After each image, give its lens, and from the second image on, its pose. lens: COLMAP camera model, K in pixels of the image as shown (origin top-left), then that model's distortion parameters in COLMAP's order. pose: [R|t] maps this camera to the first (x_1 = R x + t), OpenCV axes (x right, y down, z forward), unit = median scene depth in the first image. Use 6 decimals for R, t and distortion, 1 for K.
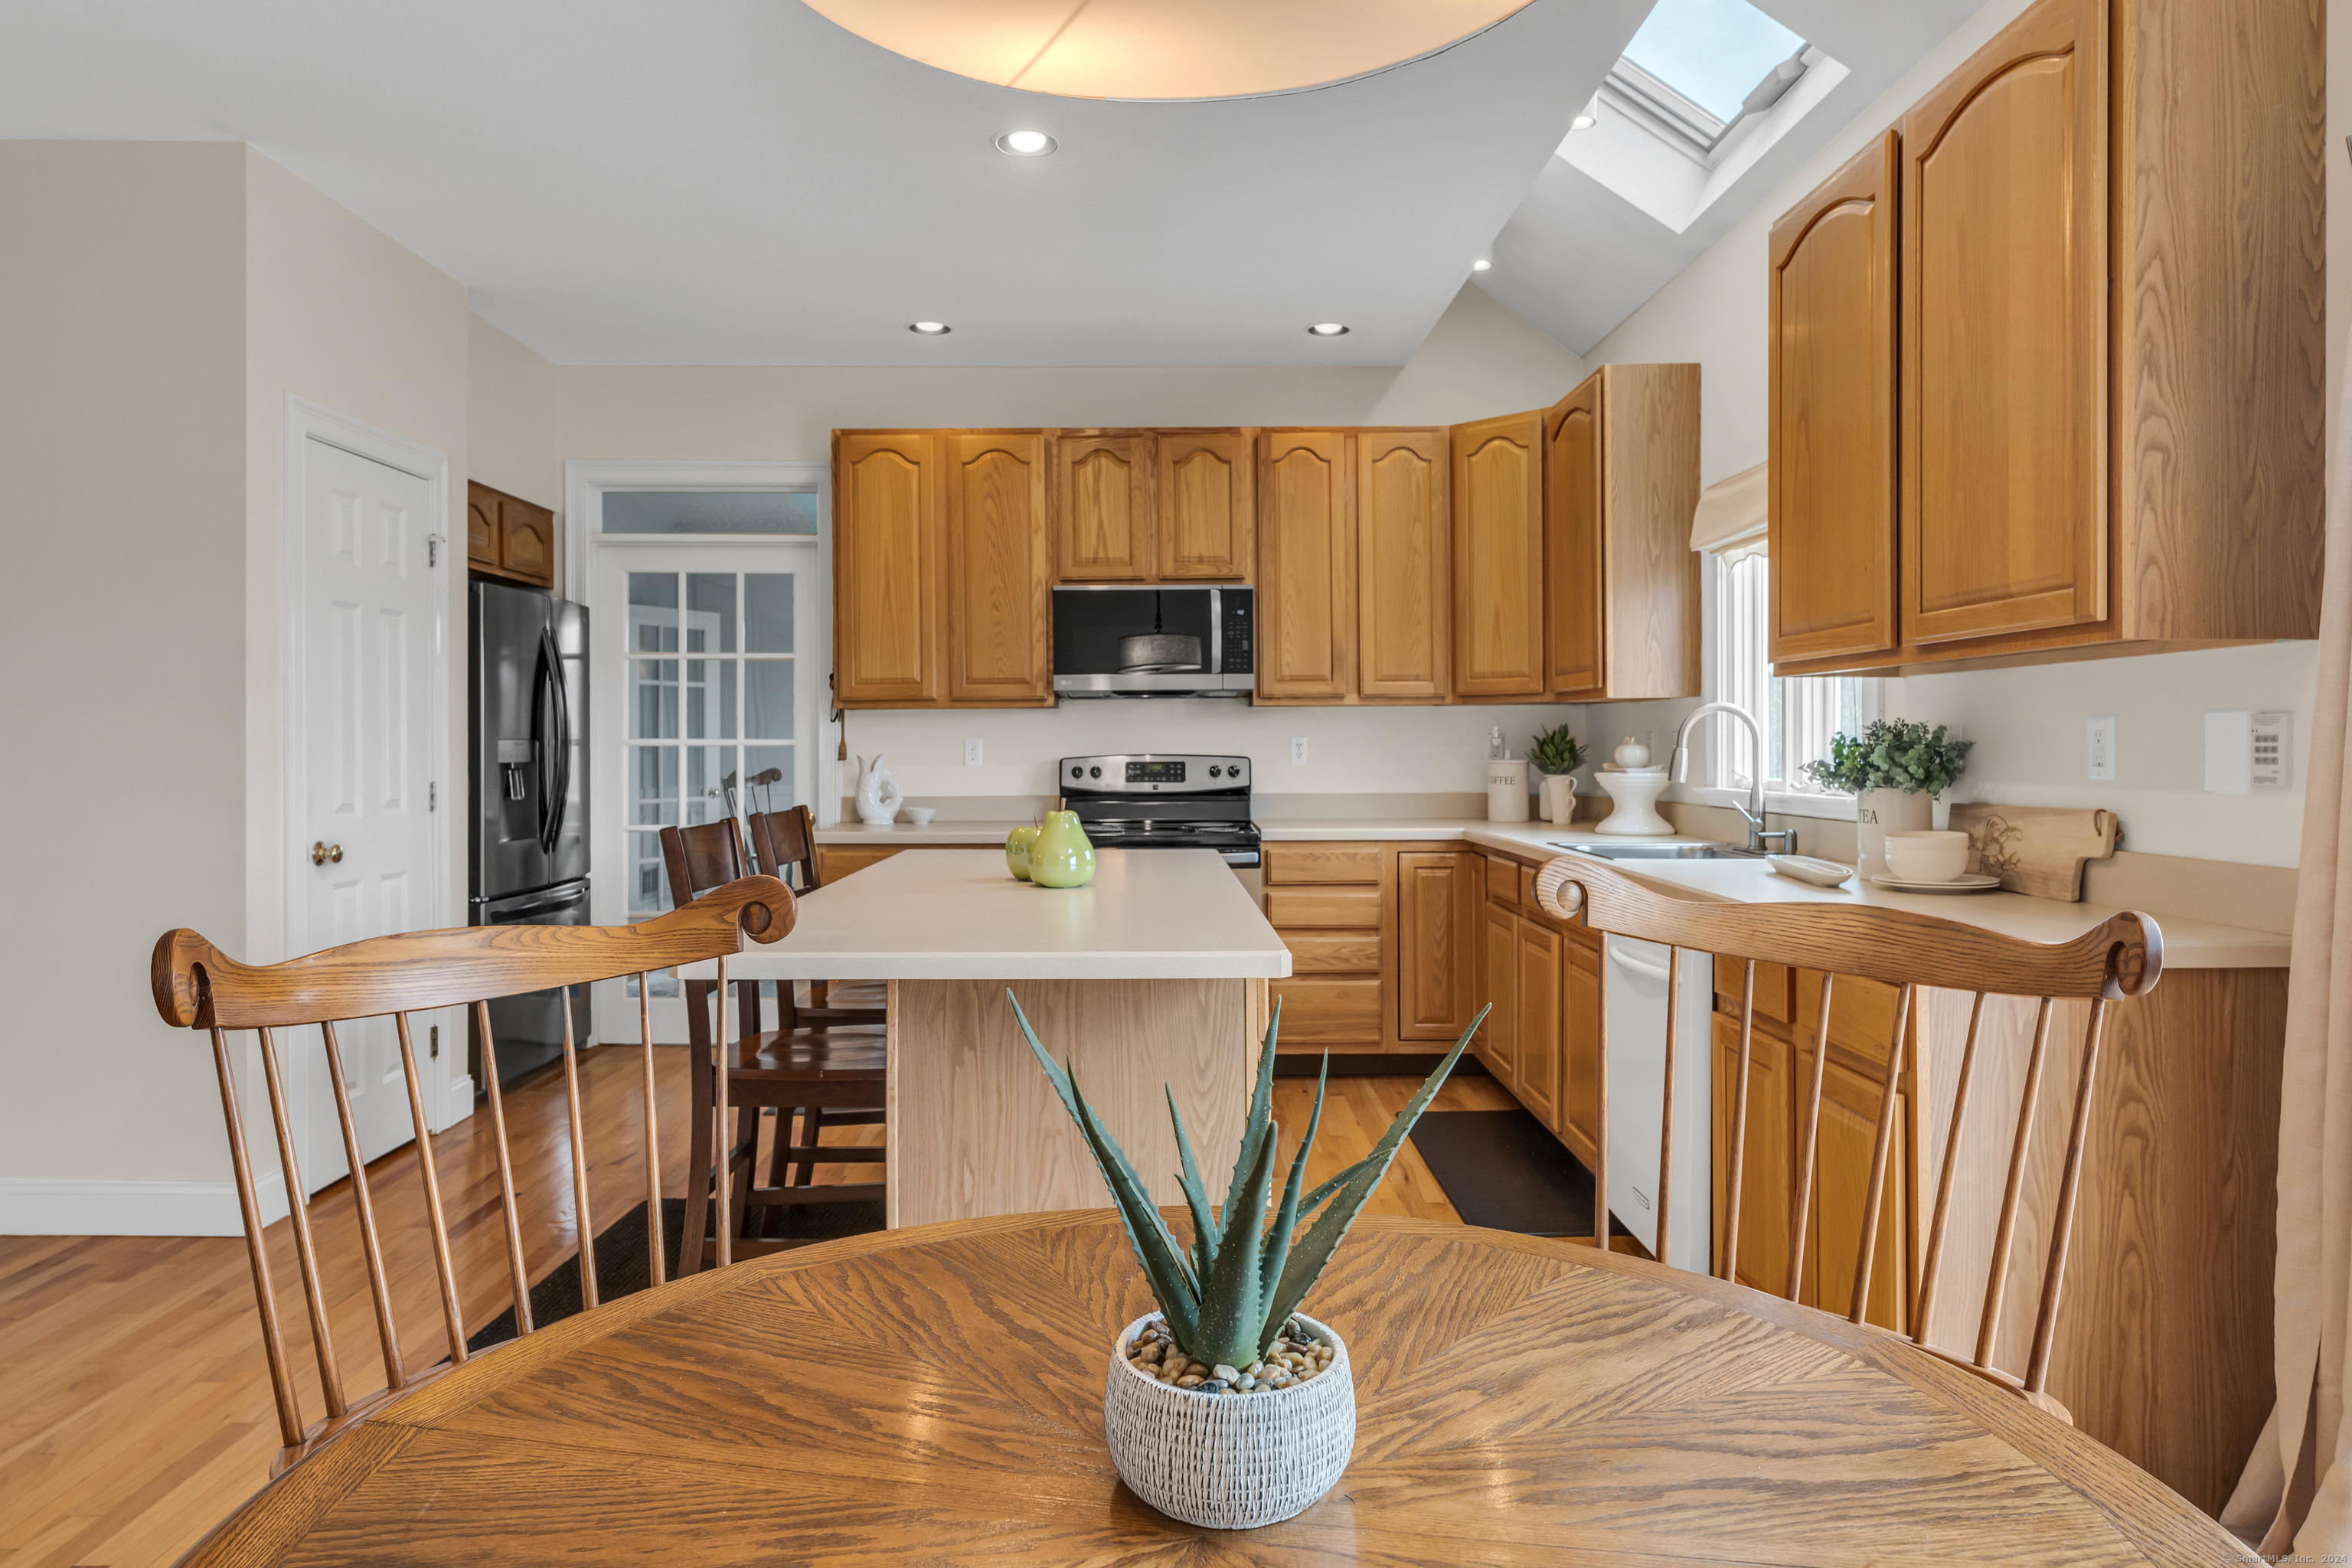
lens RADIAL K [[1432.9, 0, 1177.9], [0, 1432.9, 760.2], [0, 0, 1]] dist [0.000558, -0.000147]
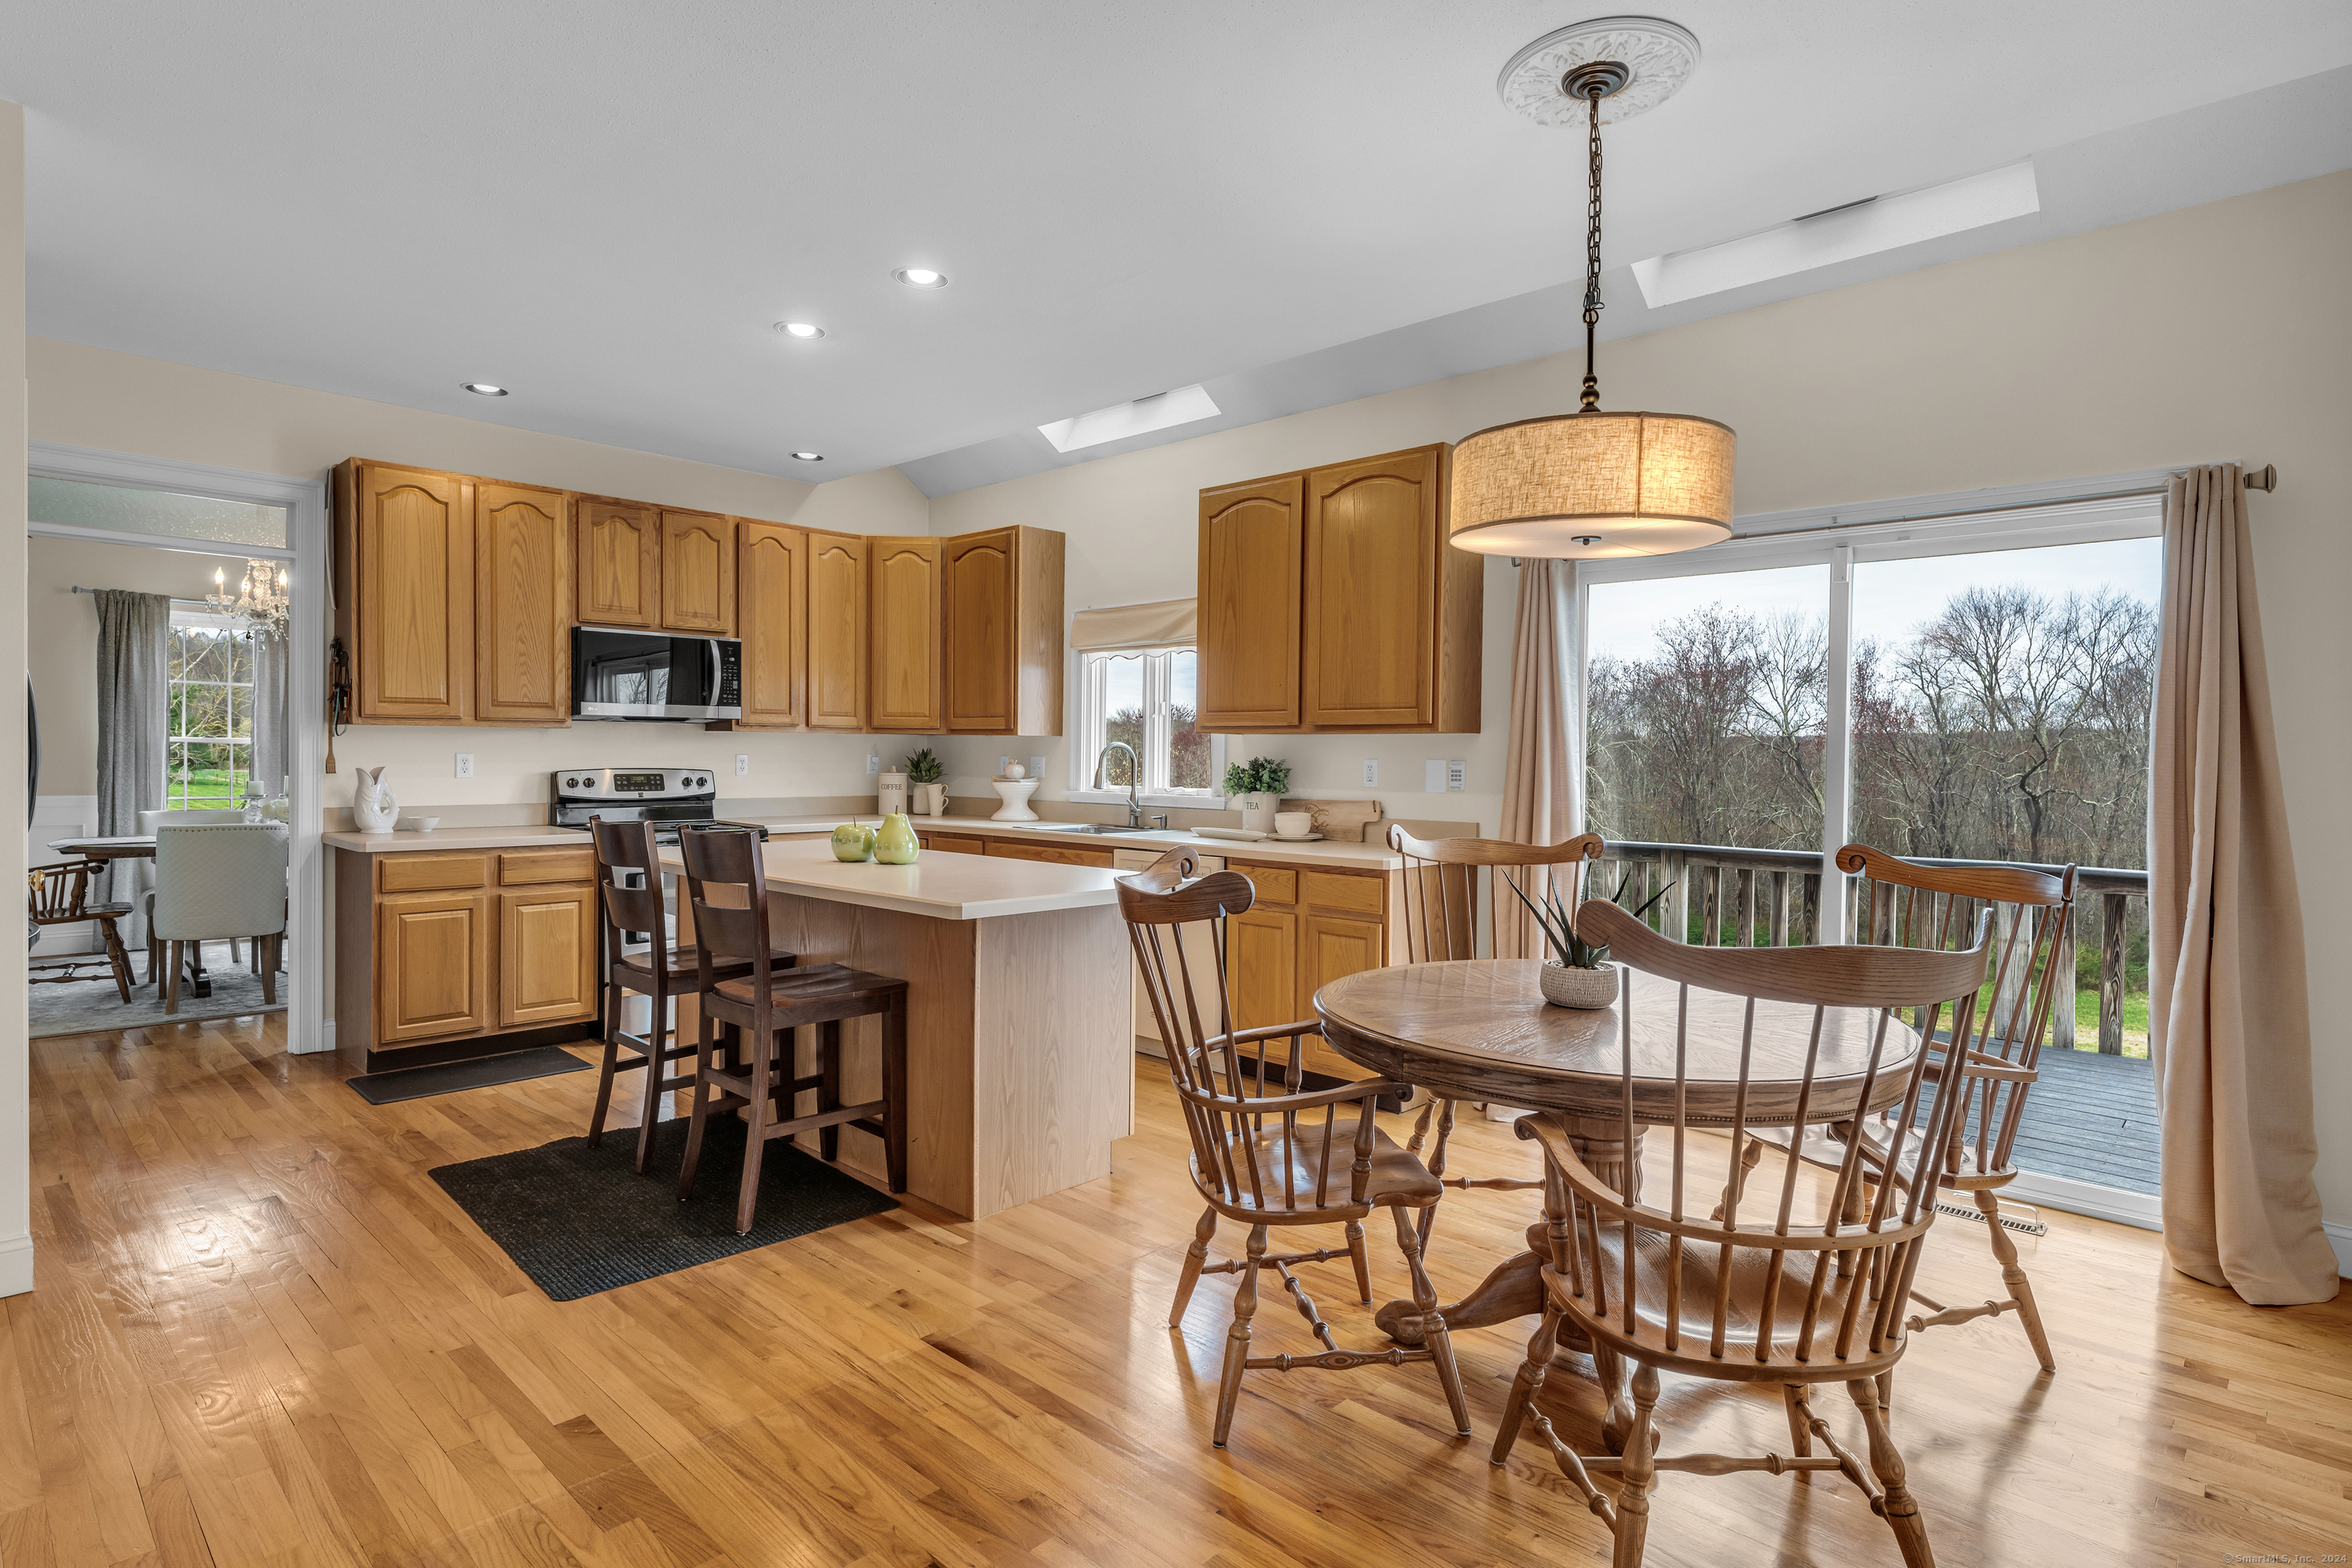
lens RADIAL K [[1198.7, 0, 1177.7], [0, 1198.7, 788.8], [0, 0, 1]] dist [-0.000127, -0.000819]
pose [[0.699937, -0.009023, 0.714148, -0.444609], [-0.006017, 0.999810, 0.018530, -0.008555], [-0.714179, -0.017266, 0.699750, -0.048967]]
